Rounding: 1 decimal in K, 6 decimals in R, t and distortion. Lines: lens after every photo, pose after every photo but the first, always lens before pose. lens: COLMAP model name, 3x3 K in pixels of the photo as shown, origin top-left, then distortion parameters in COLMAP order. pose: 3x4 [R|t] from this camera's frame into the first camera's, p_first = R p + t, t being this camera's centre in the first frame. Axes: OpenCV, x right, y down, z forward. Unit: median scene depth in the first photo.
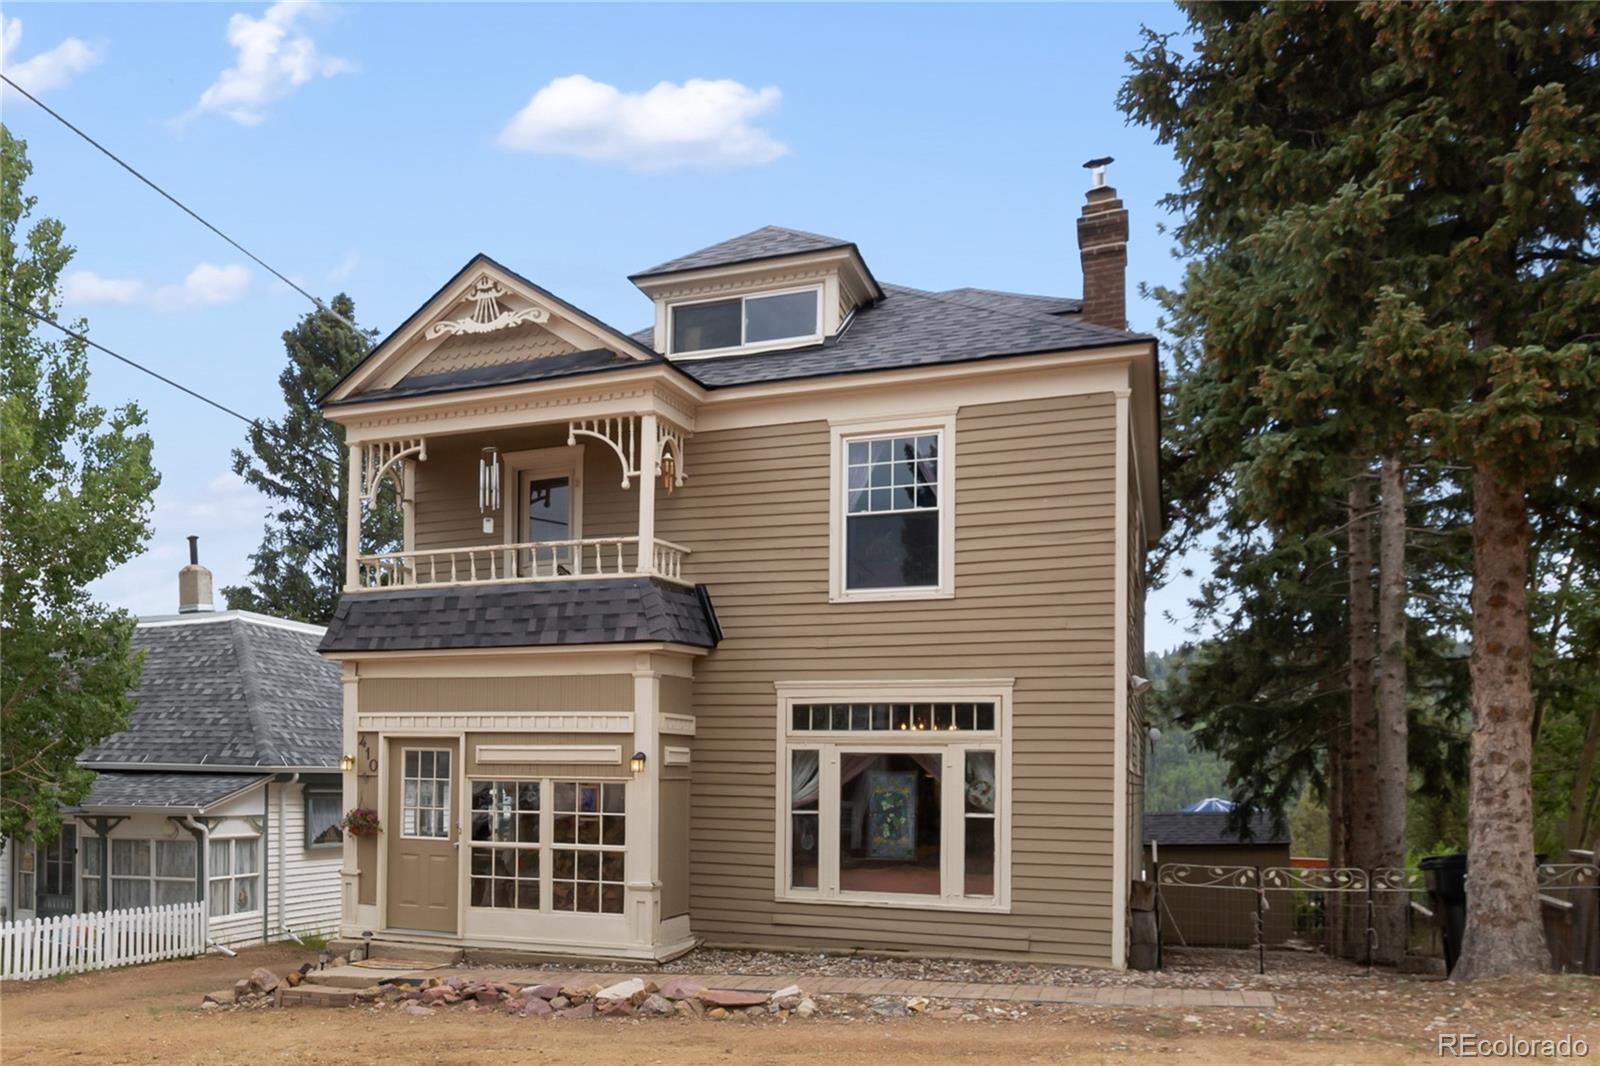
lens RADIAL K [[736.2, 0, 800.0], [0, 736.2, 563.9], [0, 0, 1]] dist [0.000455, -0.000422]
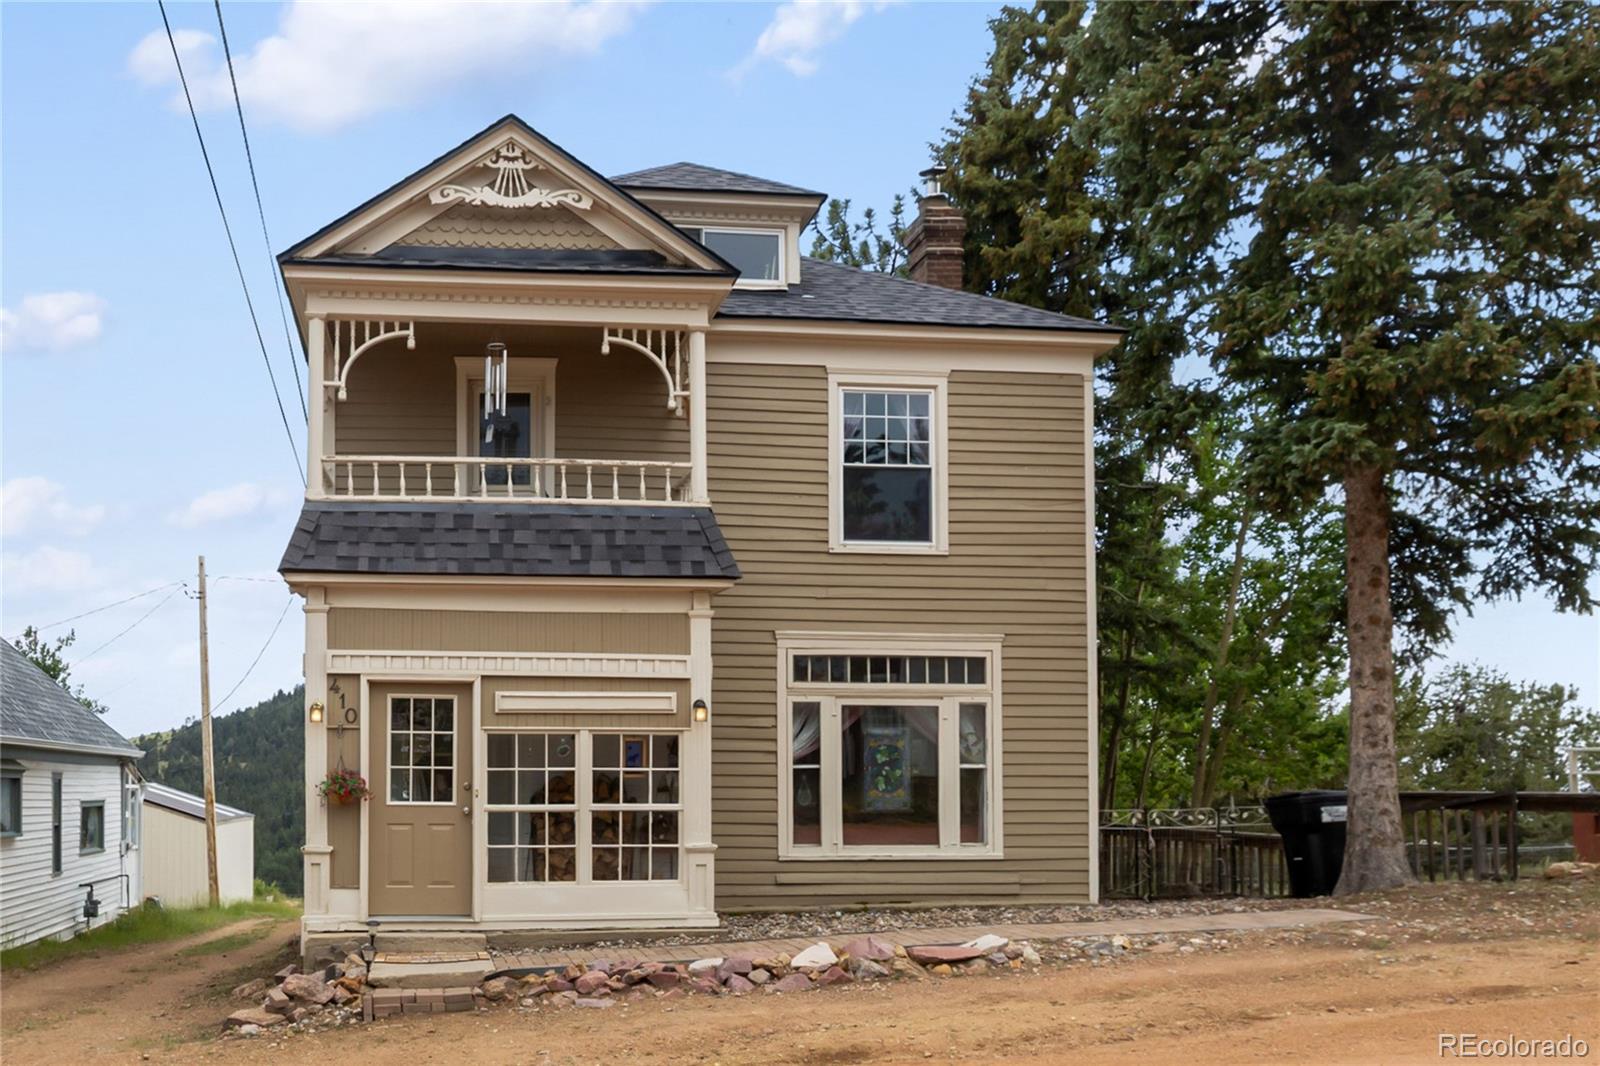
lens RADIAL K [[732.2, 0, 800.0], [0, 732.2, 533.0], [0, 0, 1]] dist [-0.000171, 0.000346]
pose [[0.959691, 0.067220, 0.272902, -0.311681], [-0.067914, 0.997667, -0.006916, 0.043253], [-0.272730, -0.011896, 0.962017, 0.091583]]
